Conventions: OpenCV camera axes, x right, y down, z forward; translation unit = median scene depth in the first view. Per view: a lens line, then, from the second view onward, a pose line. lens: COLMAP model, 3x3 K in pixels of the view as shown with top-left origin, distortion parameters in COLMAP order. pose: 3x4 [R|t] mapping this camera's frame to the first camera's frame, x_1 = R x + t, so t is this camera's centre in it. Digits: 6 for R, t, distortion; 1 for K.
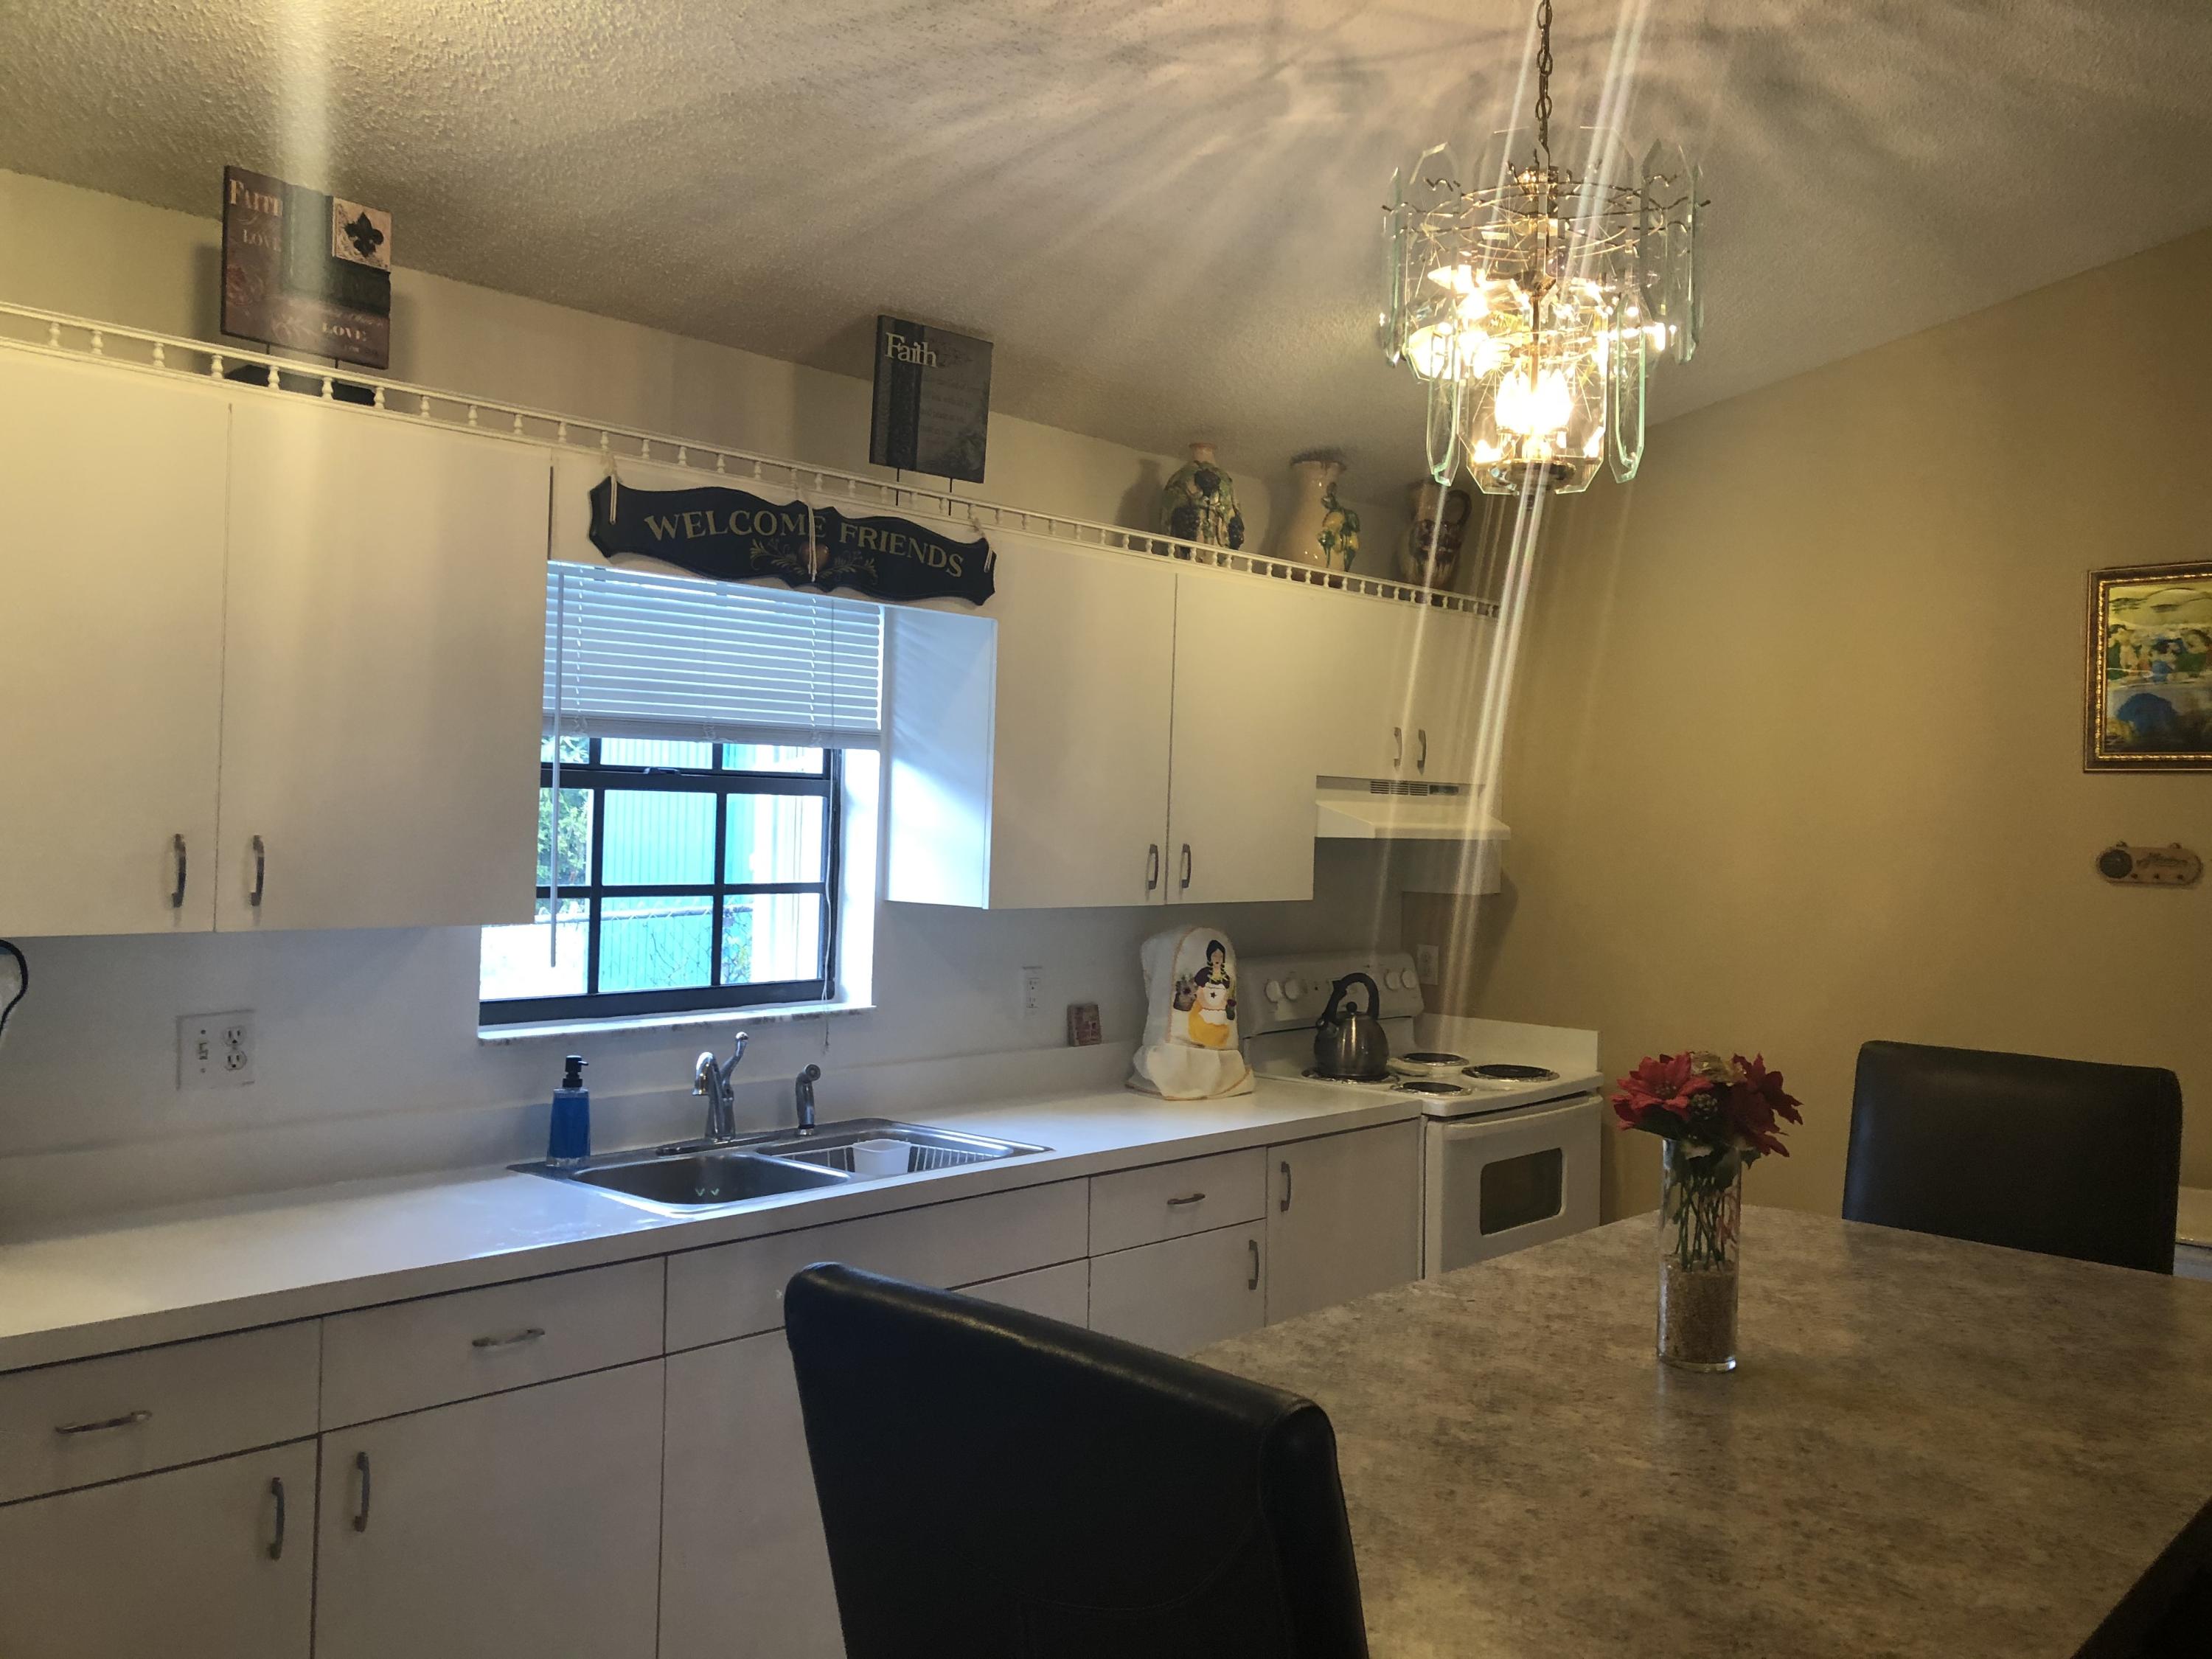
lens RADIAL K [[1765.5, 0, 1106.0], [0, 1765.5, 829.5], [0, 0, 1]] dist [-0.005033, -0.018798]
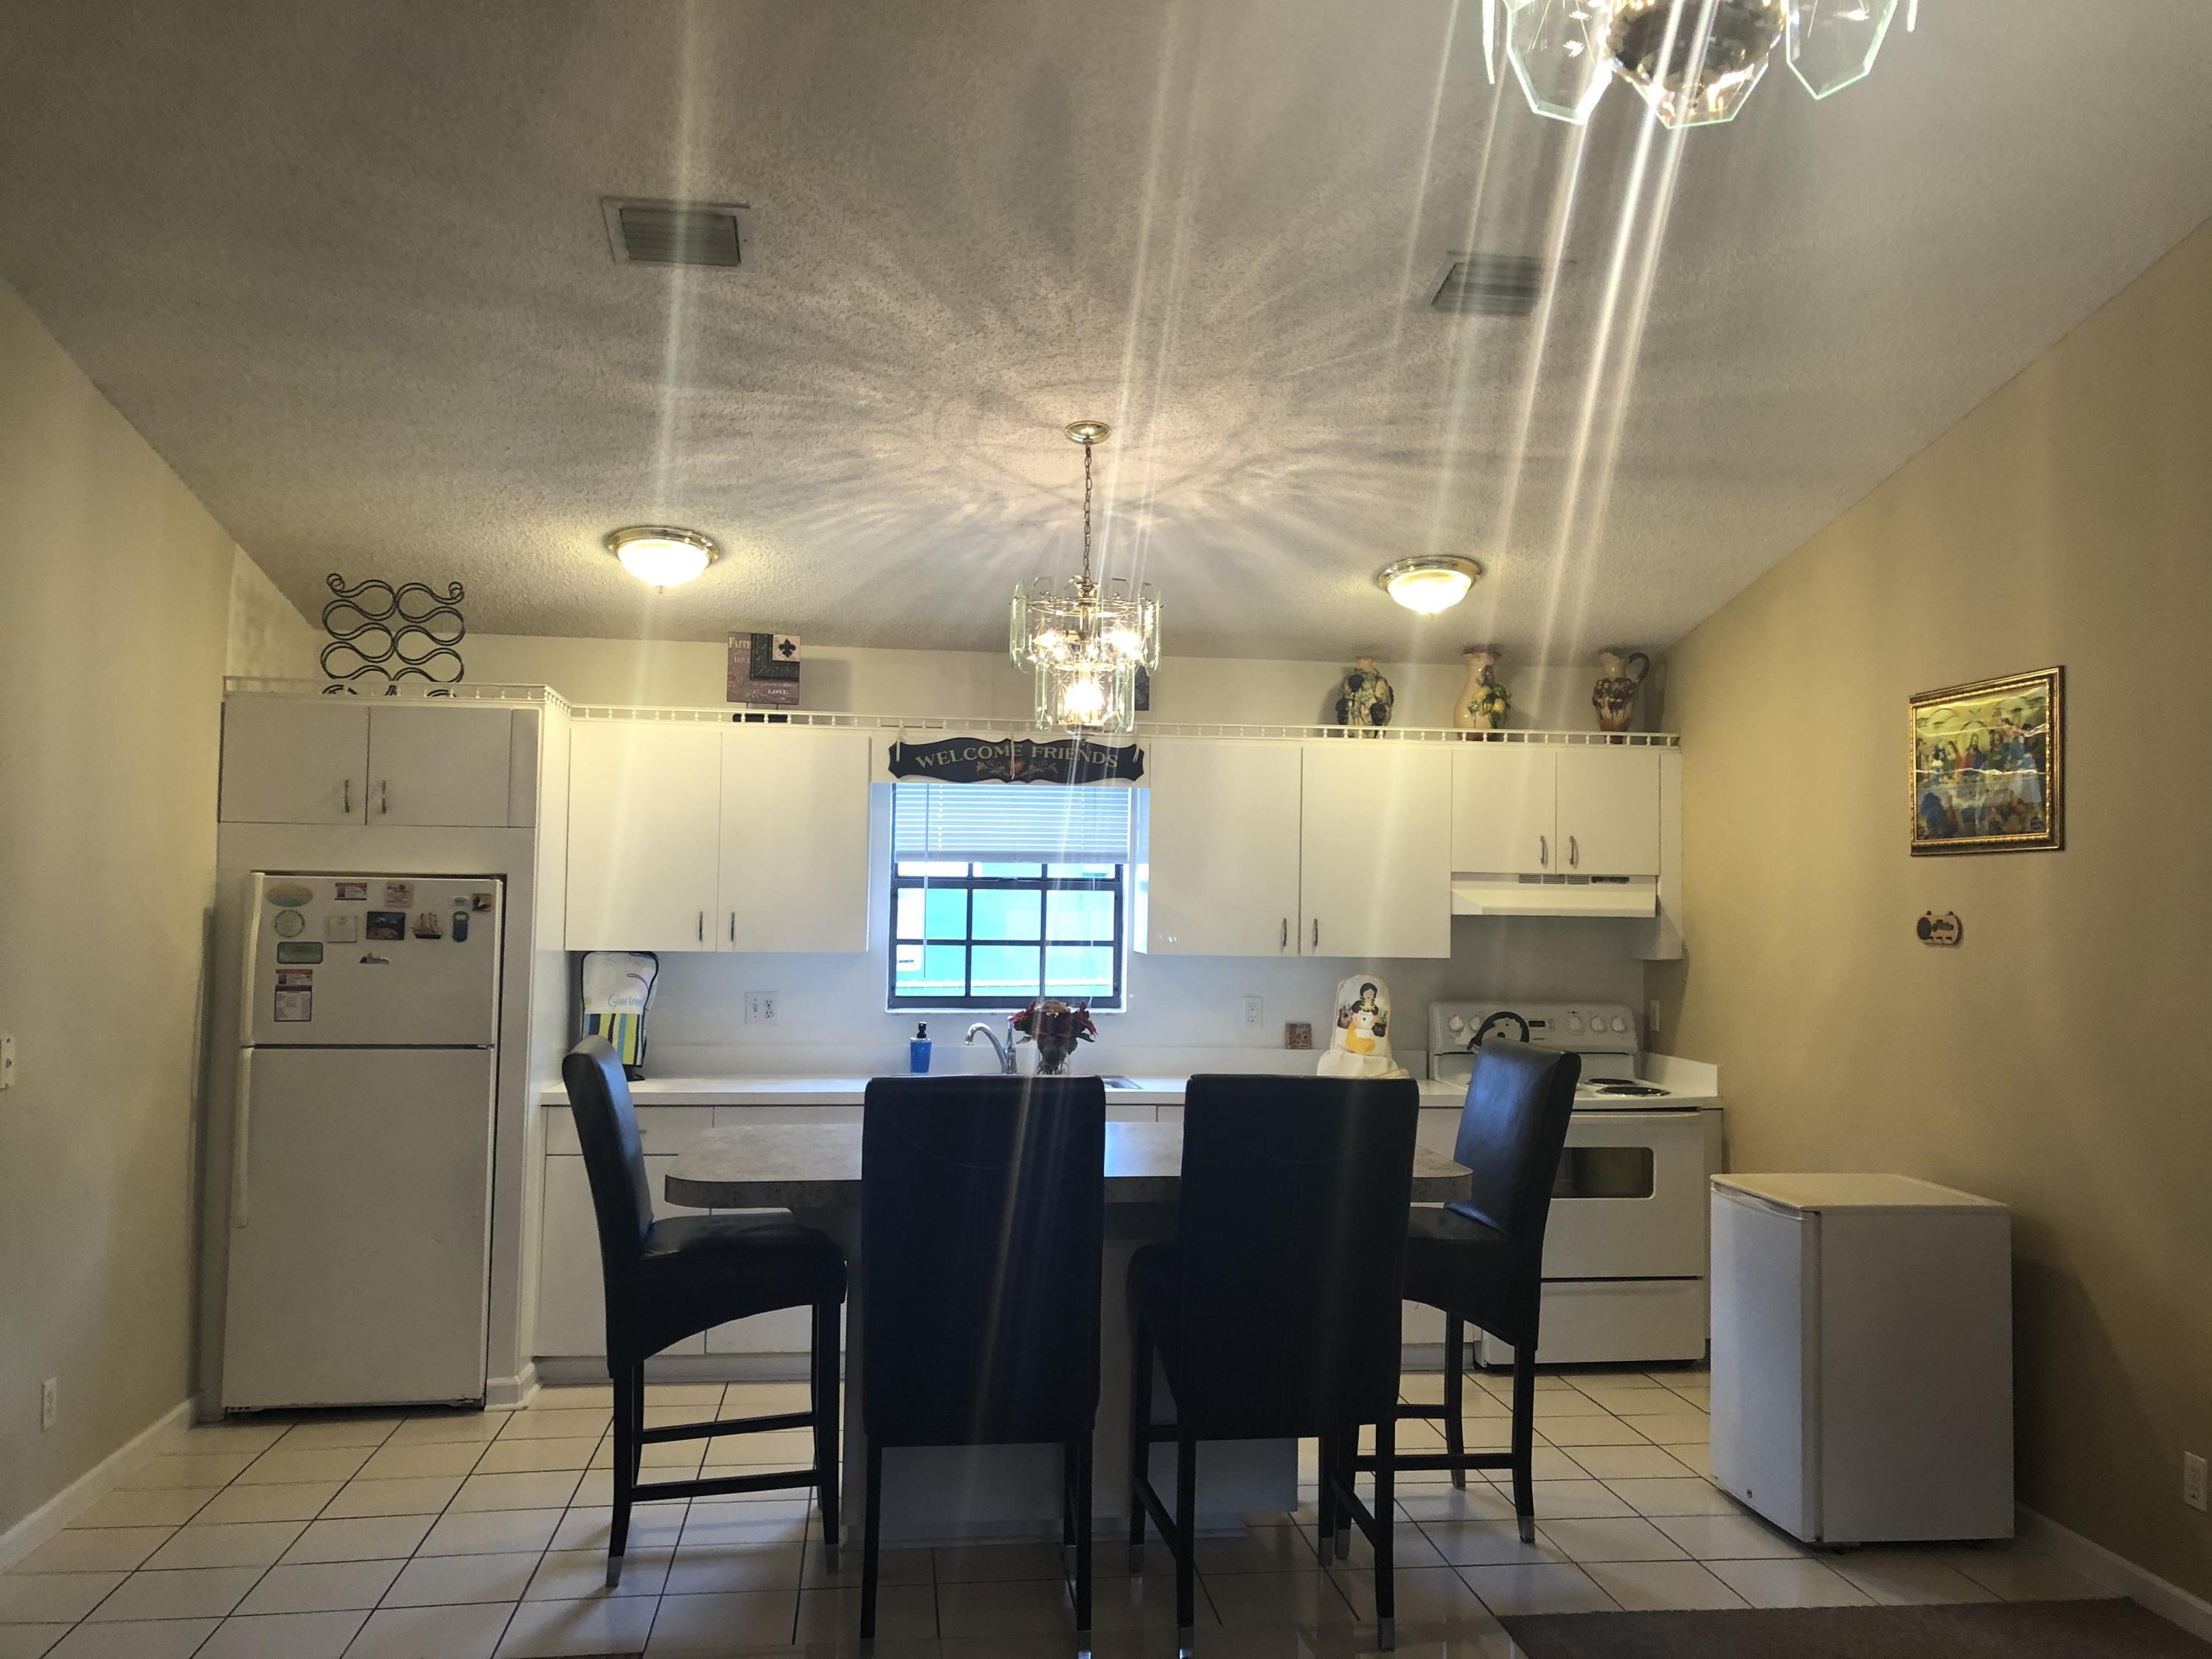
lens RADIAL K [[1765.5, 0, 1106.0], [0, 1765.5, 829.5], [0, 0, 1]] dist [-0.005033, -0.018798]
pose [[0.767352, -0.037683, -0.640118, 0.956911], [0.000380, 0.998298, -0.058314, 0.021960], [0.641226, 0.044504, 0.766061, -0.339117]]
